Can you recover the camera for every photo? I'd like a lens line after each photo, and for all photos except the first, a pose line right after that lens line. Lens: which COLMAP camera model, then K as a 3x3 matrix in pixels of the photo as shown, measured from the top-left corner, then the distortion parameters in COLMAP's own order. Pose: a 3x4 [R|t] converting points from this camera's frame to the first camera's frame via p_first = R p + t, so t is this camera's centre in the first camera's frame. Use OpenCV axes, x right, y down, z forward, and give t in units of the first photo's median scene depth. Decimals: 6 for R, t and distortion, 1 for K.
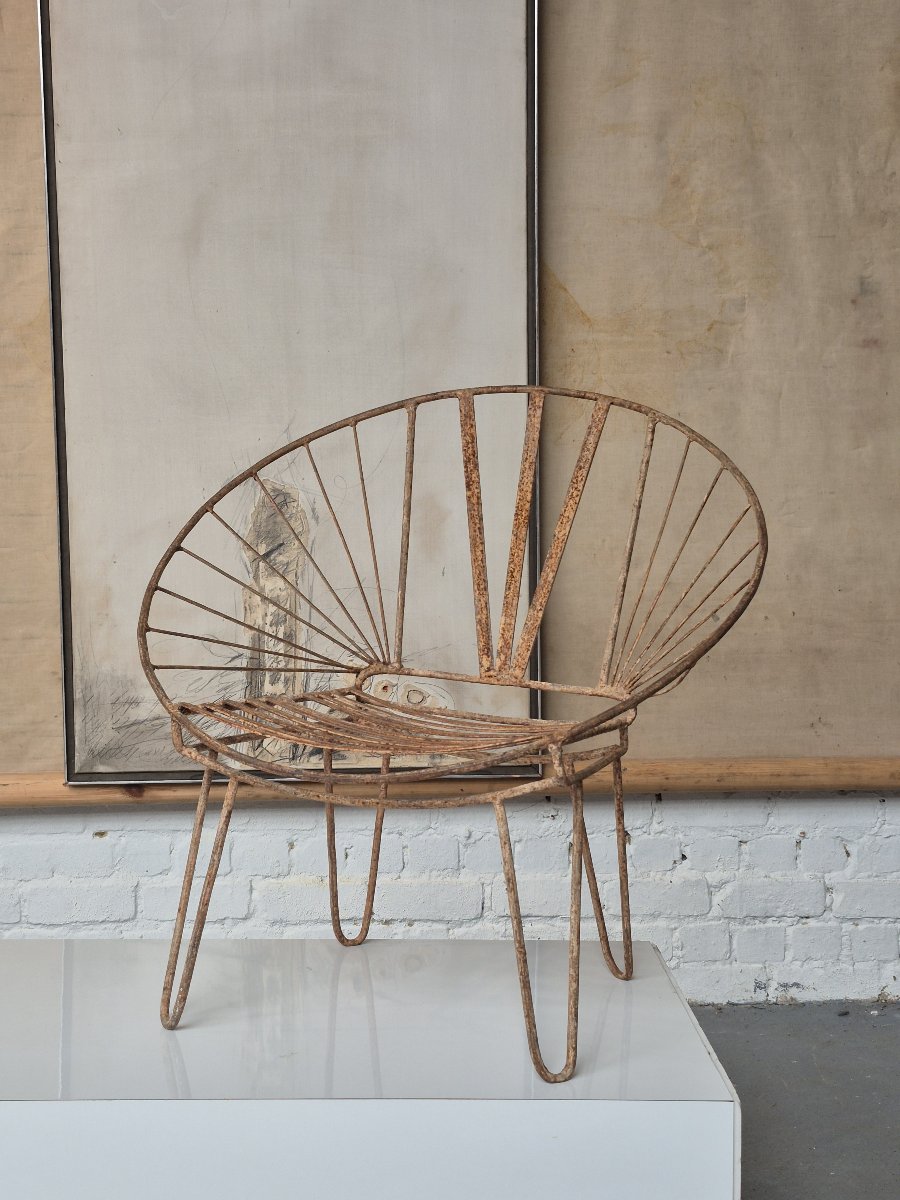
lens RADIAL K [[1674.2, 0, 431.0], [0, 1674.2, 582.5], [0, 0, 1]] dist [0.089253, 0.000000]
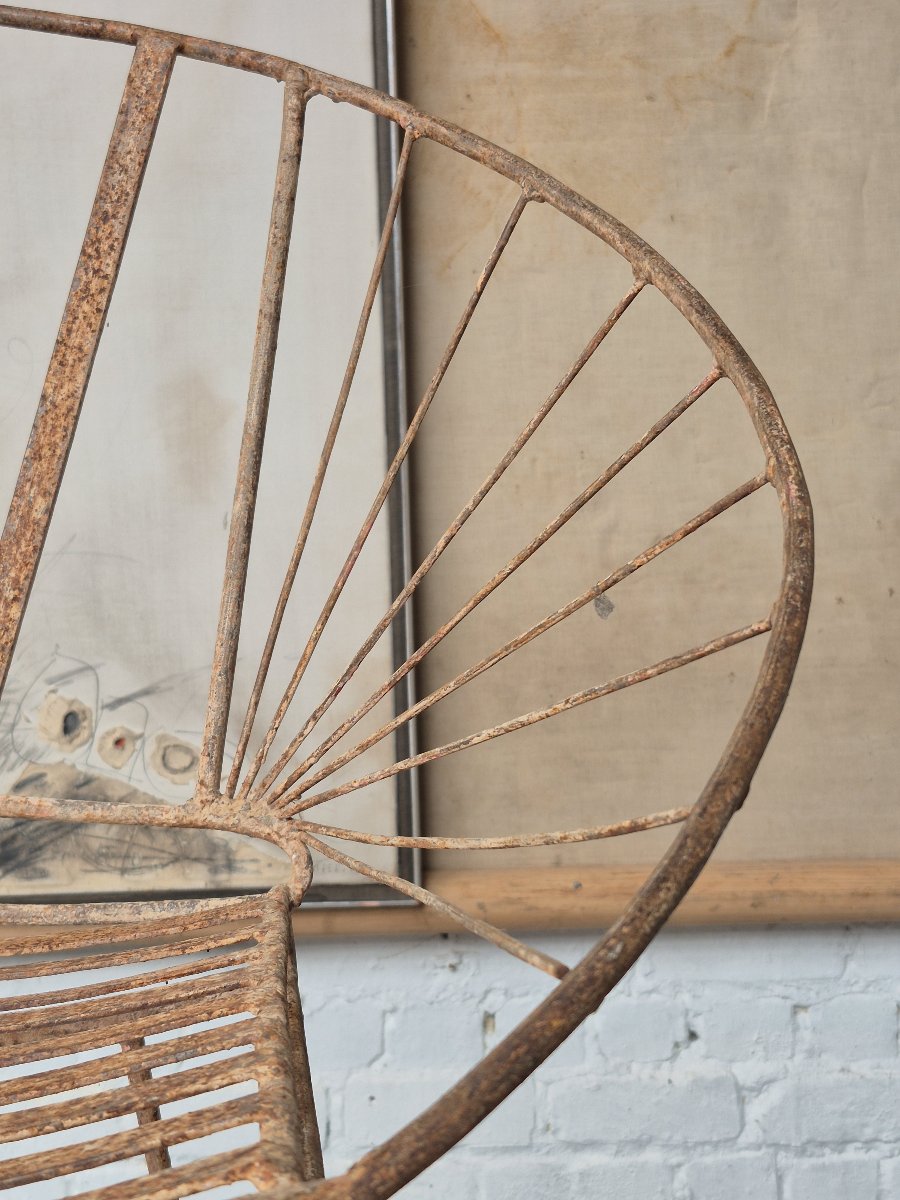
lens RADIAL K [[1674.2, 0, 470.0], [0, 1674.2, 597.1], [0, 0, 1]] dist [0.089253, 0.000000]
pose [[0.999780, -0.012826, -0.016586, 0.092975], [0.013246, 0.999589, 0.025427, 0.005222], [0.016253, -0.025642, 0.999539, 0.473411]]
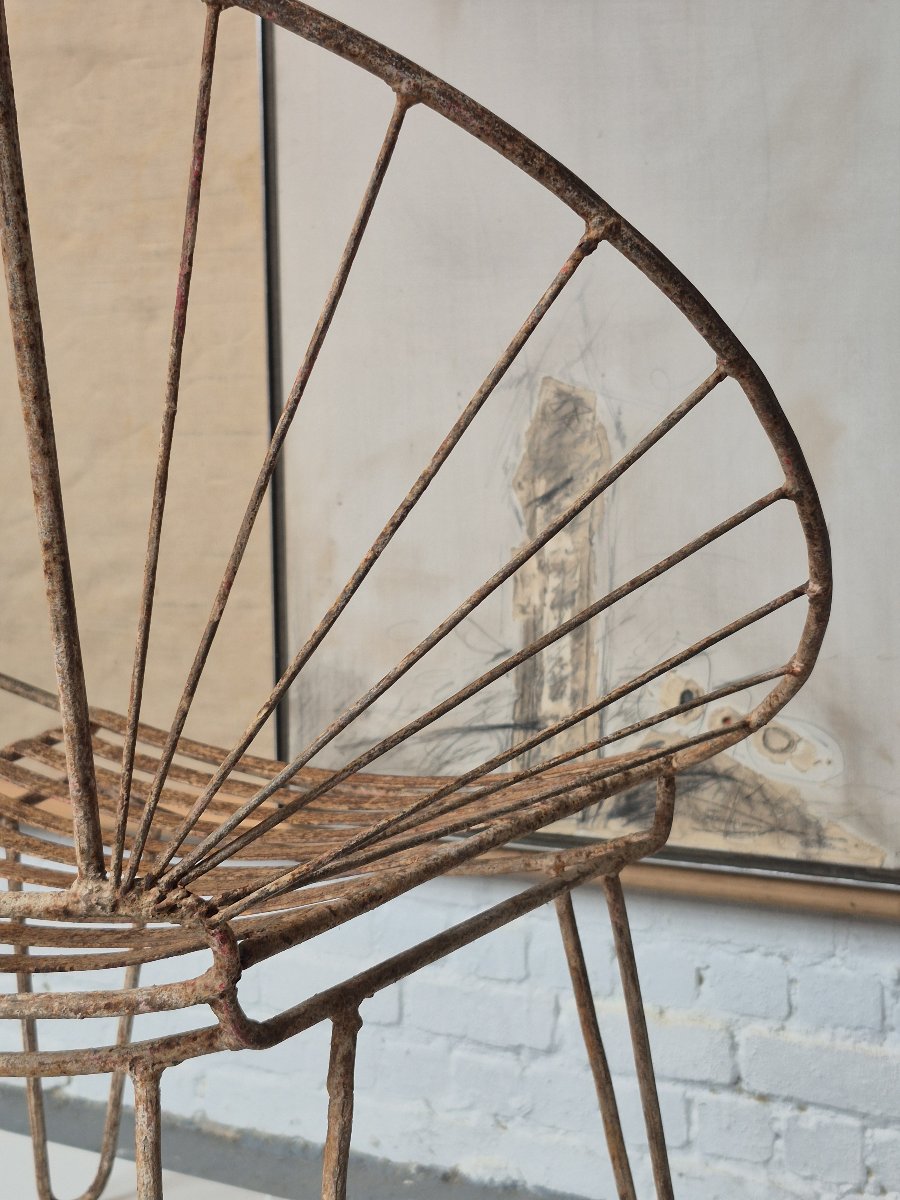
lens RADIAL K [[1674.2, 0, 434.8], [0, 1674.2, 568.3], [0, 0, 1]] dist [0.089253, 0.000000]
pose [[0.886477, 0.036934, -0.461296, 0.157299], [-0.030137, 0.999302, 0.022096, -0.002010], [0.461790, -0.005686, 0.886971, 0.415137]]
